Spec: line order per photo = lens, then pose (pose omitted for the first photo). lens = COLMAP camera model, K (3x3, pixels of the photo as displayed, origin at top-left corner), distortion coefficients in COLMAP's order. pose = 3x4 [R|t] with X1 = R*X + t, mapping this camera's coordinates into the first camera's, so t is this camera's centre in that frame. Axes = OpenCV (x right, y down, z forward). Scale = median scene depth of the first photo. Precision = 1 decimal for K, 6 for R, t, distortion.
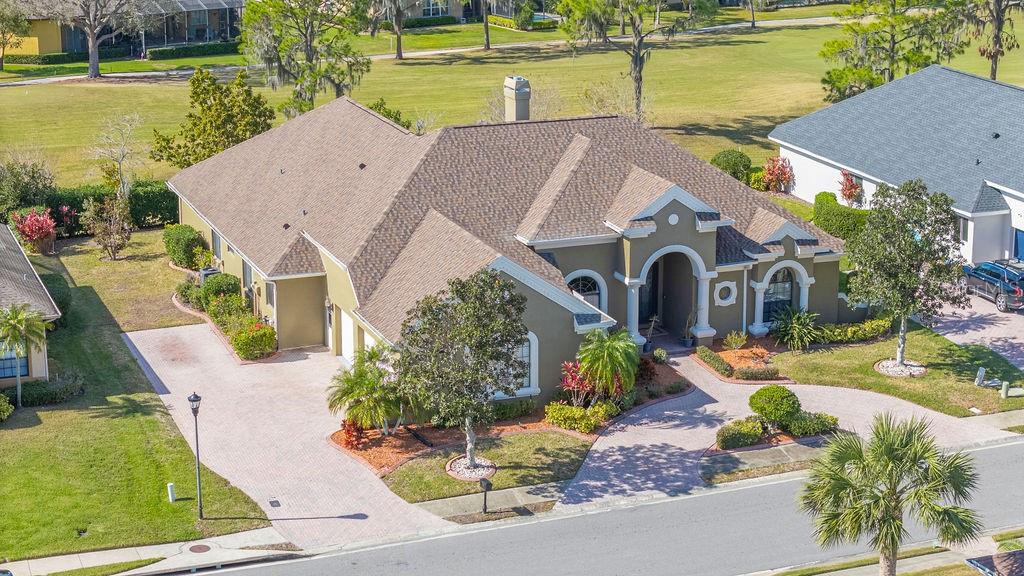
lens RADIAL K [[2076.2, 0, 512.0], [0, 2076.2, 288.0], [0, 0, 1]] dist [-0.399237, 2.503321]
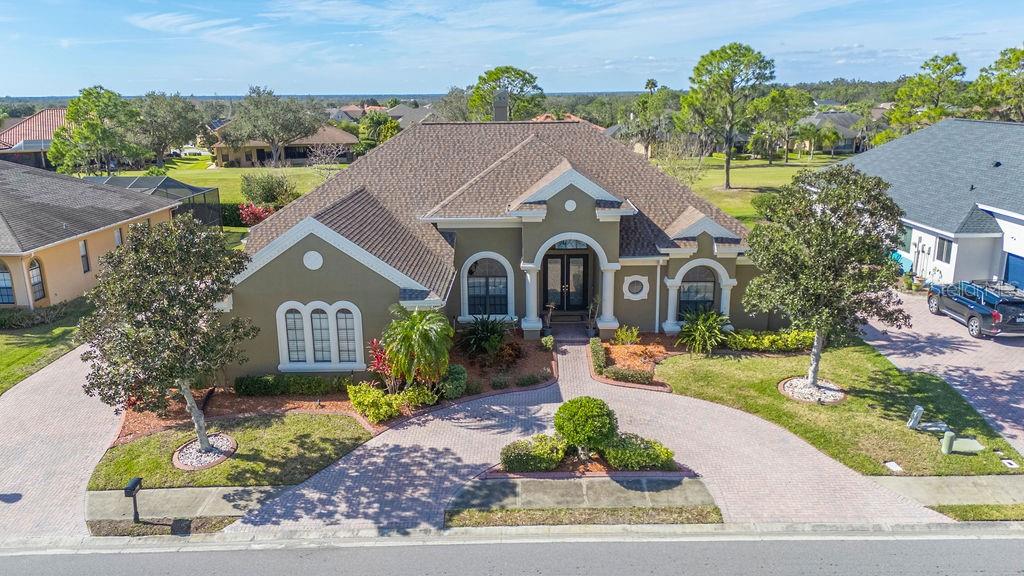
lens RADIAL K [[751.6, 0, 512.0], [0, 751.6, 288.0], [0, 0, 1]] dist [0.079354, -0.075348]
pose [[0.928641, 0.083573, -0.361444, 0.184261], [-0.086111, 0.996244, 0.009111, 0.004840], [0.360848, 0.022663, 0.932349, 0.661729]]
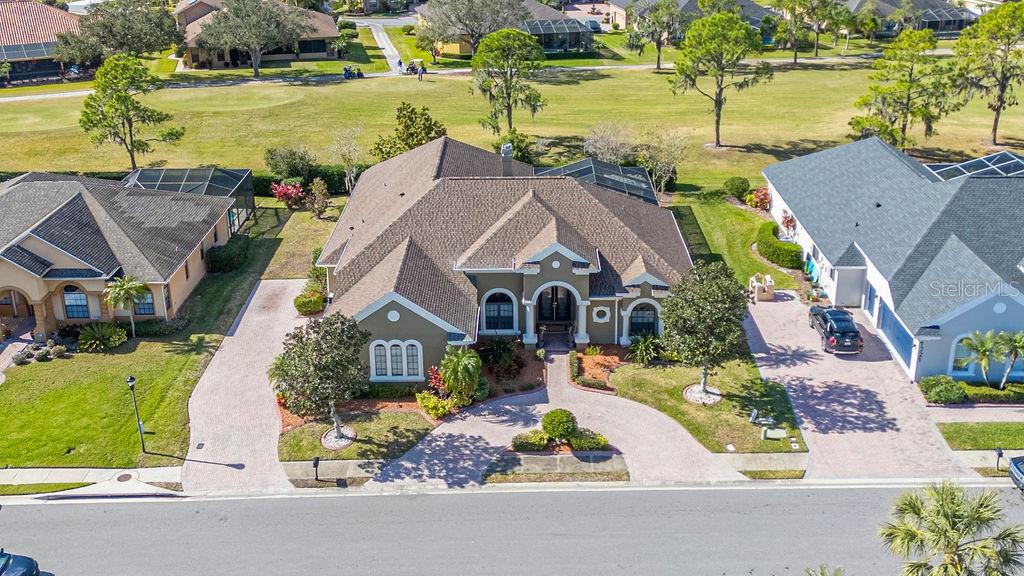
lens RADIAL K [[1030.3, 0, 517.1], [0, 1030.3, 199.5], [0, 0, 1]] dist [0.137286, -0.264296]
pose [[0.931934, 0.110869, -0.345264, 0.298541], [-0.086181, 0.992552, 0.086104, -0.138933], [0.352239, -0.050488, 0.934547, 0.315578]]
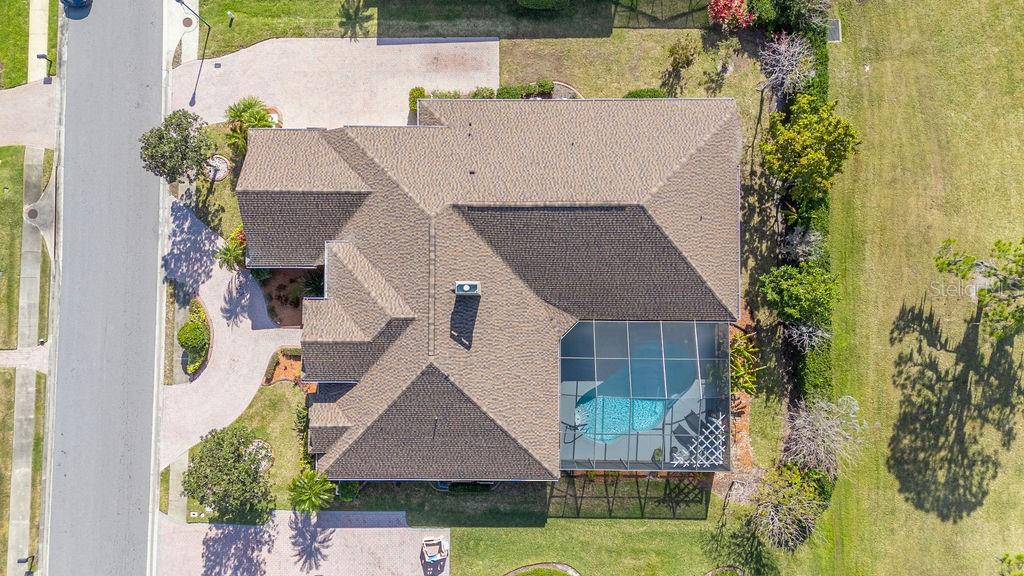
lens RADIAL K [[751.6, 0, 512.0], [0, 751.6, 288.0], [0, 0, 1]] dist [0.079354, -0.075348]
pose [[-0.359305, 0.932911, -0.024018, 0.001372], [-0.237530, -0.066533, 0.969099, -0.599229], [0.902485, 0.353907, 0.245501, 0.986473]]
